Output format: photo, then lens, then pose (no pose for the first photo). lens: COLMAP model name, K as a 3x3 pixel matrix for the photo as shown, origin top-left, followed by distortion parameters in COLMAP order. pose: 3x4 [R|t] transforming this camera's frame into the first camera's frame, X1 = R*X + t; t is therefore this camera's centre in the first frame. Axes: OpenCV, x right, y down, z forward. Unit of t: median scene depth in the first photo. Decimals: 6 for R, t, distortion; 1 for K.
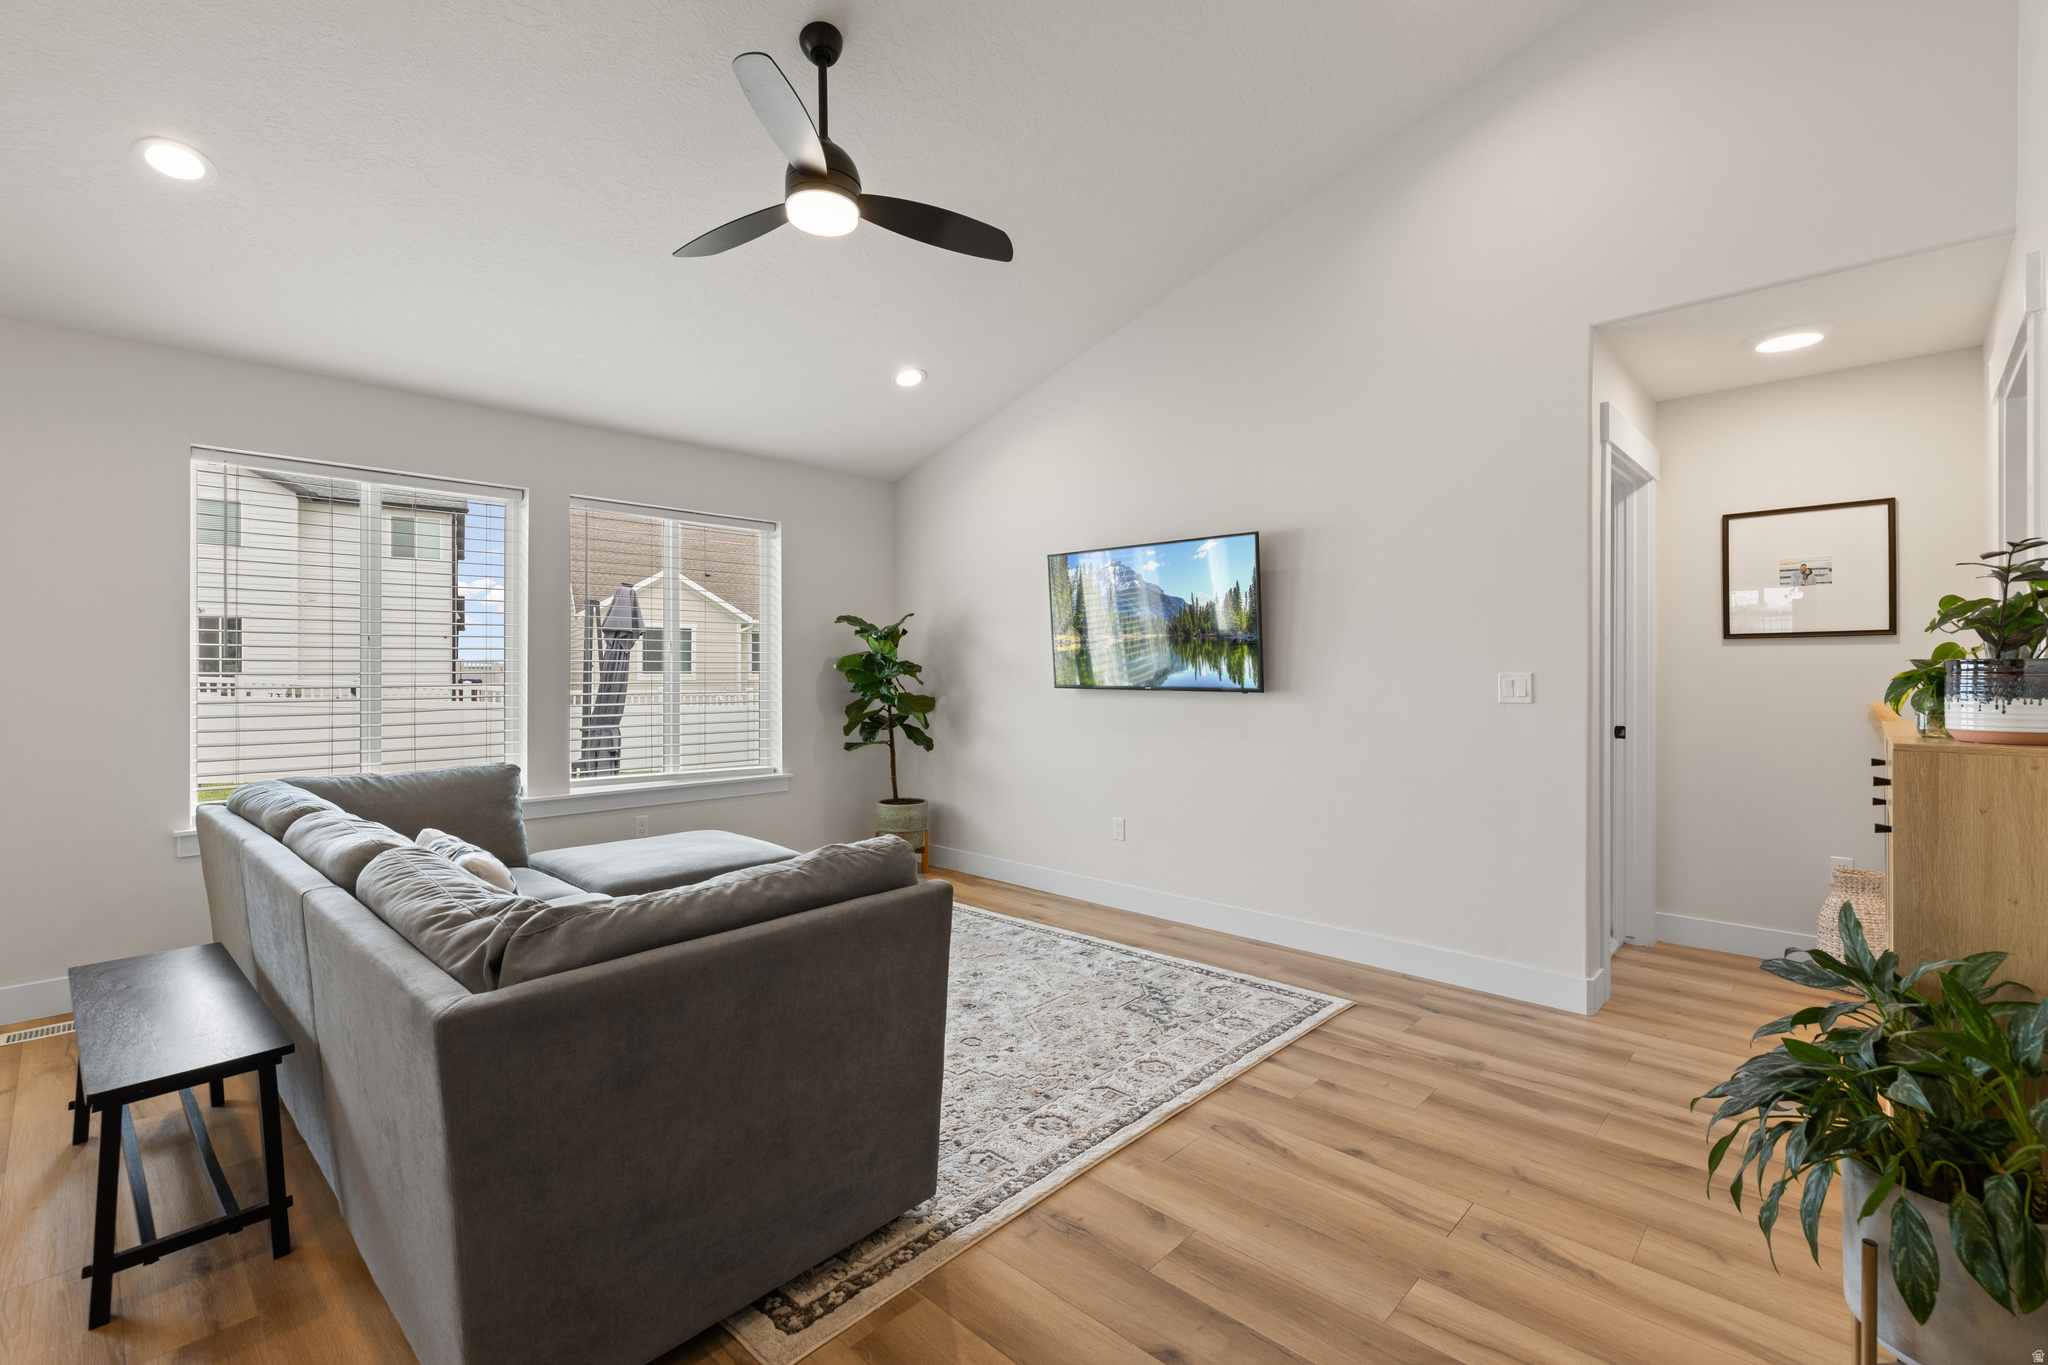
lens RADIAL K [[891.2, 0, 1026.3], [0, 891.2, 677.9], [0, 0, 1]] dist [-0.001082, 0.000228]
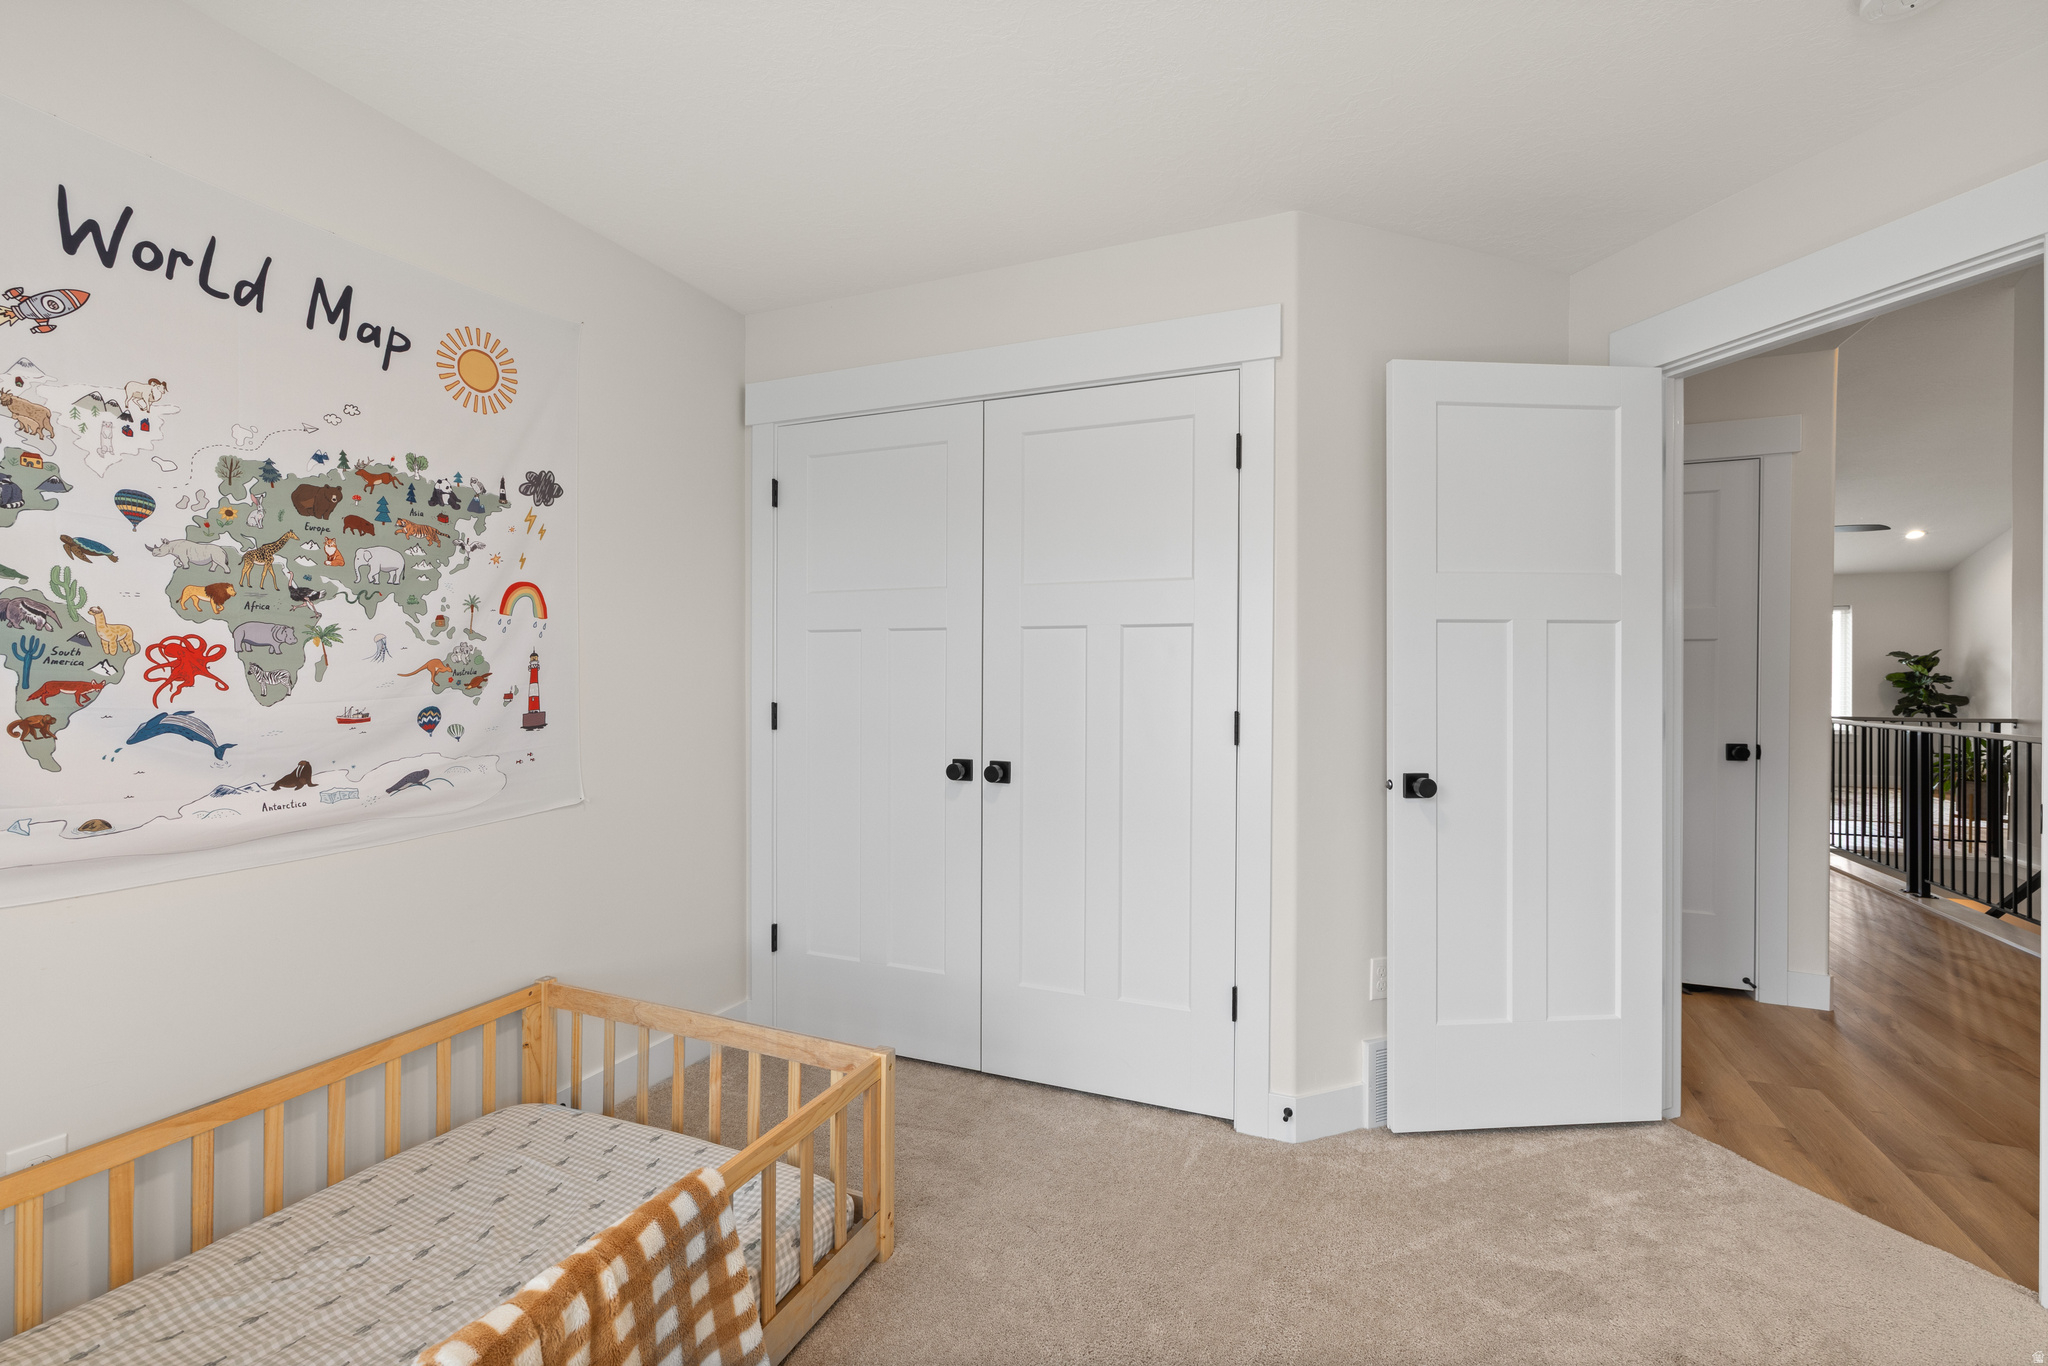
lens RADIAL K [[891.2, 0, 1024.0], [0, 891.2, 682.2], [0, 0, 1]] dist [-0.001082, 0.000228]
pose [[0.361497, 0.005285, -0.932358, 1.125423], [-0.002822, 0.999986, 0.004575, -0.011331], [0.932369, 0.000977, 0.361507, -1.768358]]
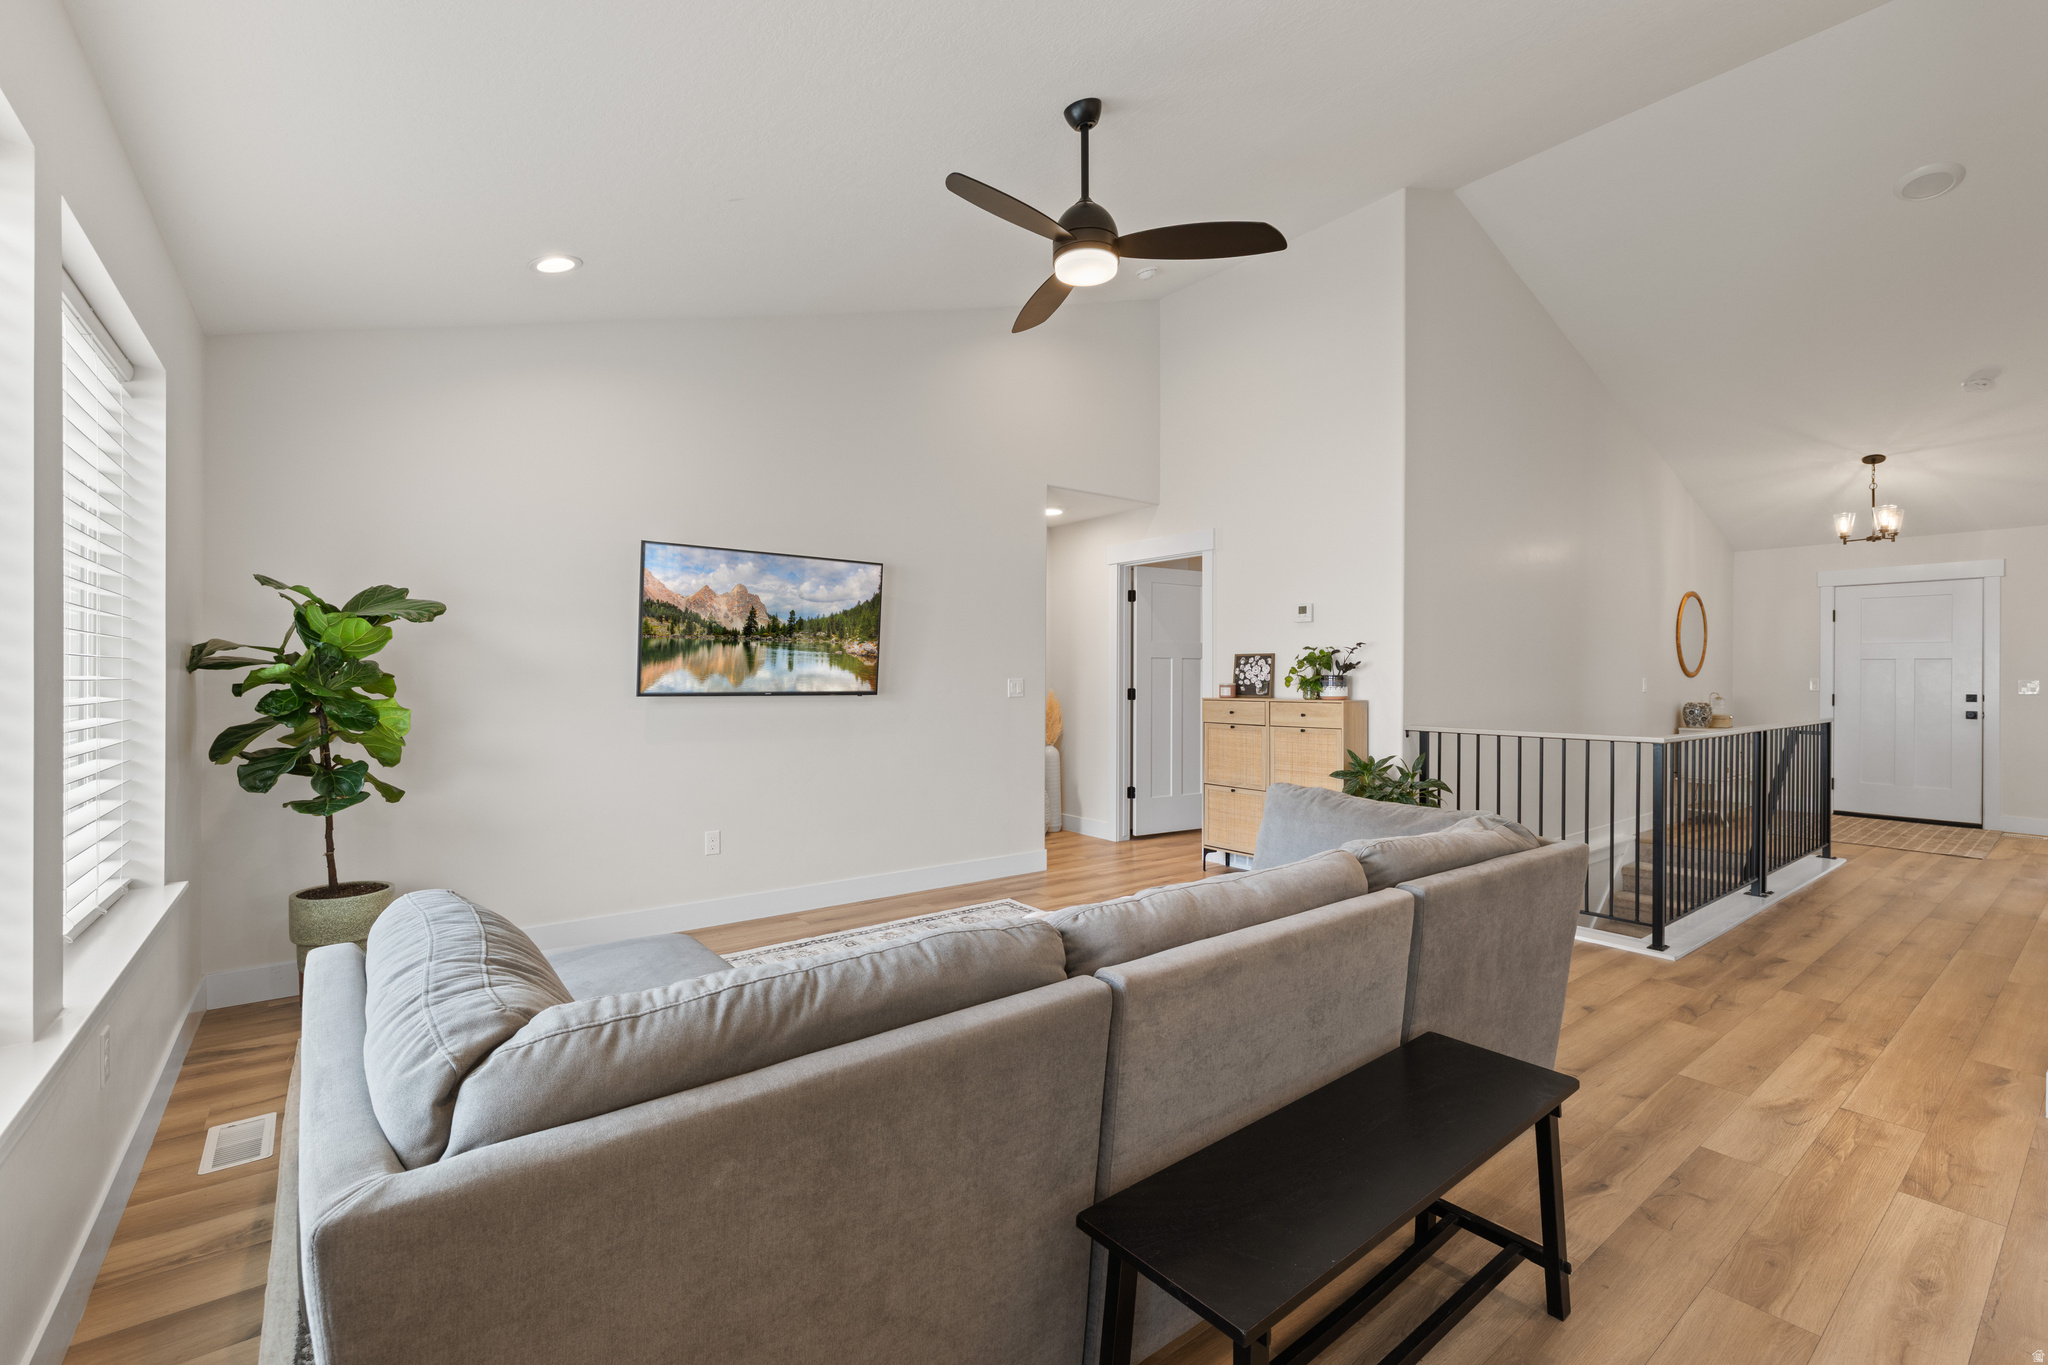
lens RADIAL K [[891.2, 0, 1043.1], [0, 891.2, 680.9], [0, 0, 1]] dist [-0.001082, 0.000228]
pose [[0.135585, -0.002930, 0.990761, -0.843795], [-0.001954, 0.999993, 0.003225, -0.005958], [-0.990764, -0.002374, 0.135578, 0.562651]]
